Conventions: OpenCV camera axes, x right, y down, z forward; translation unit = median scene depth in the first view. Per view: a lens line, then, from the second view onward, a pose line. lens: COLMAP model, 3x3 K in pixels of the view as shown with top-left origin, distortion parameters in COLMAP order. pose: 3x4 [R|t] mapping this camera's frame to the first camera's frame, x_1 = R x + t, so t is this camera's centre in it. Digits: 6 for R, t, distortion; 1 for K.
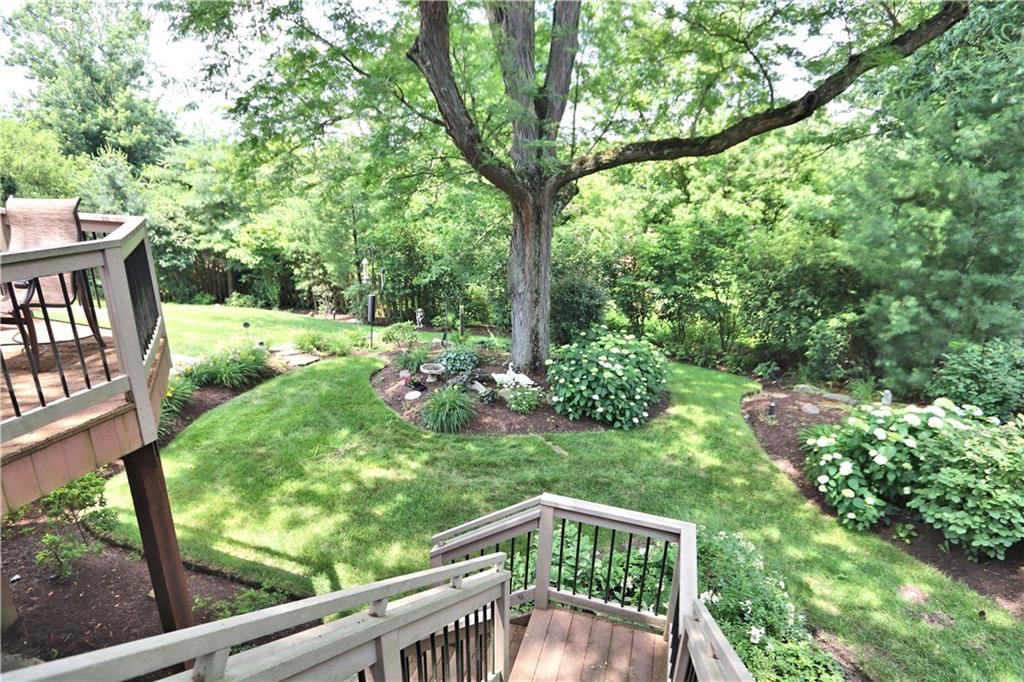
lens RADIAL K [[576.7, 0, 512.5], [0, 576.7, 344.5], [0, 0, 1]] dist [-0.006482, -0.000333]
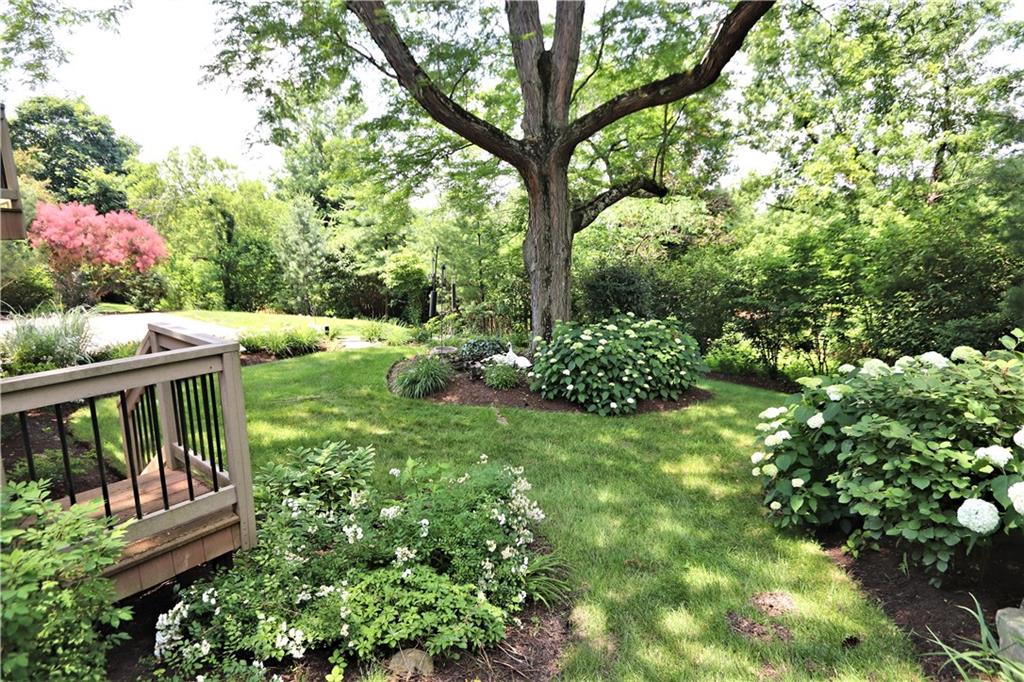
lens RADIAL K [[576.7, 0, 512.5], [0, 576.7, 344.5], [0, 0, 1]] dist [-0.006482, -0.000333]
pose [[0.908712, 0.034673, -0.415980, 0.295311], [-0.093292, 0.988207, -0.121426, 0.112115], [0.406864, 0.149149, 0.901230, 0.128618]]
